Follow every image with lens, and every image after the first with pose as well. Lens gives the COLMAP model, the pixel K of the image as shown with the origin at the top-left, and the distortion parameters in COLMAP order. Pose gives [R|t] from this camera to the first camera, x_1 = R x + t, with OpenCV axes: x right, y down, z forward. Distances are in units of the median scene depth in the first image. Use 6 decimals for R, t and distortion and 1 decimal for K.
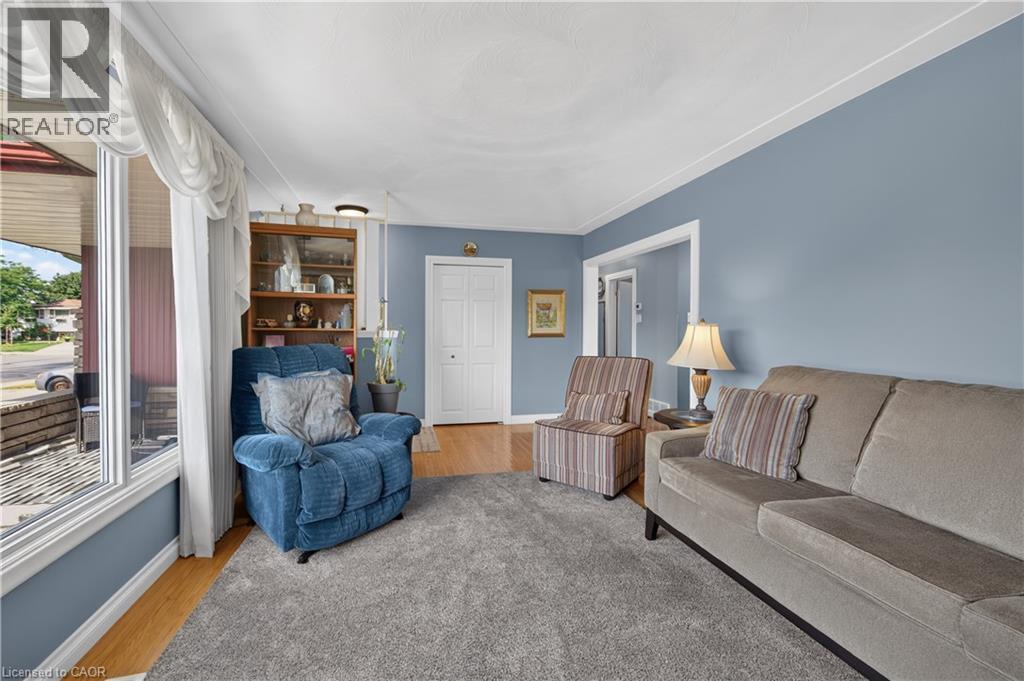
lens RADIAL K [[408.5, 0, 509.0], [0, 408.5, 334.5], [0, 0, 1]] dist [-0.001057, -0.000442]
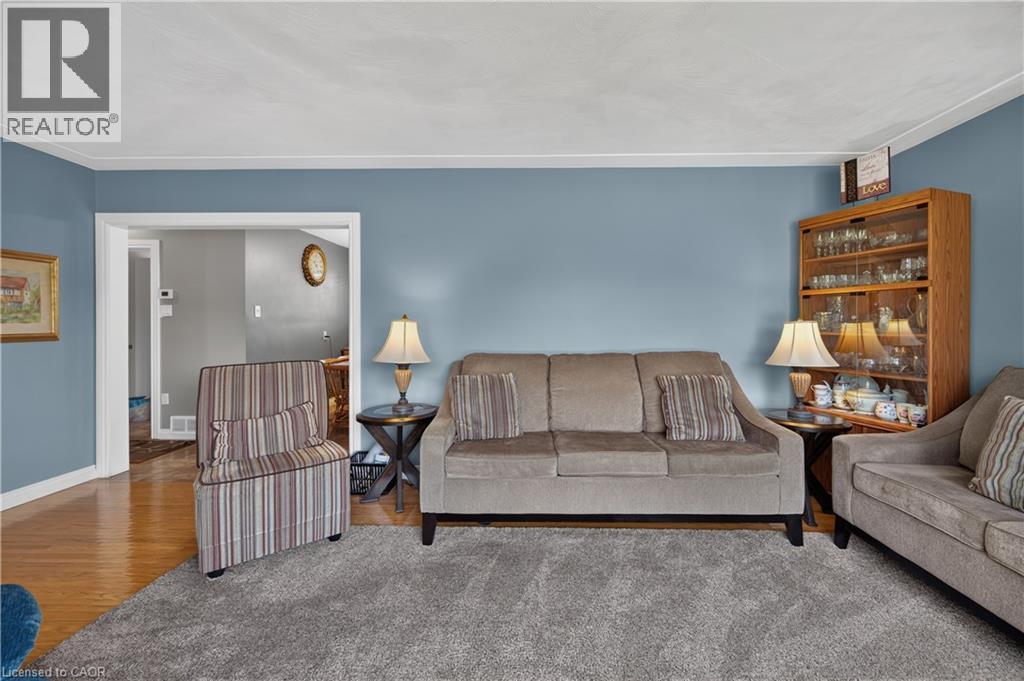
lens RADIAL K [[408.5, 0, 498.6], [0, 408.5, 326.9], [0, 0, 1]] dist [-0.001057, -0.000442]
pose [[0.257442, -0.008995, 0.966252, -0.420966], [0.014959, 0.999874, 0.005322, -0.009799], [-0.966178, 0.013084, 0.257545, 0.460136]]
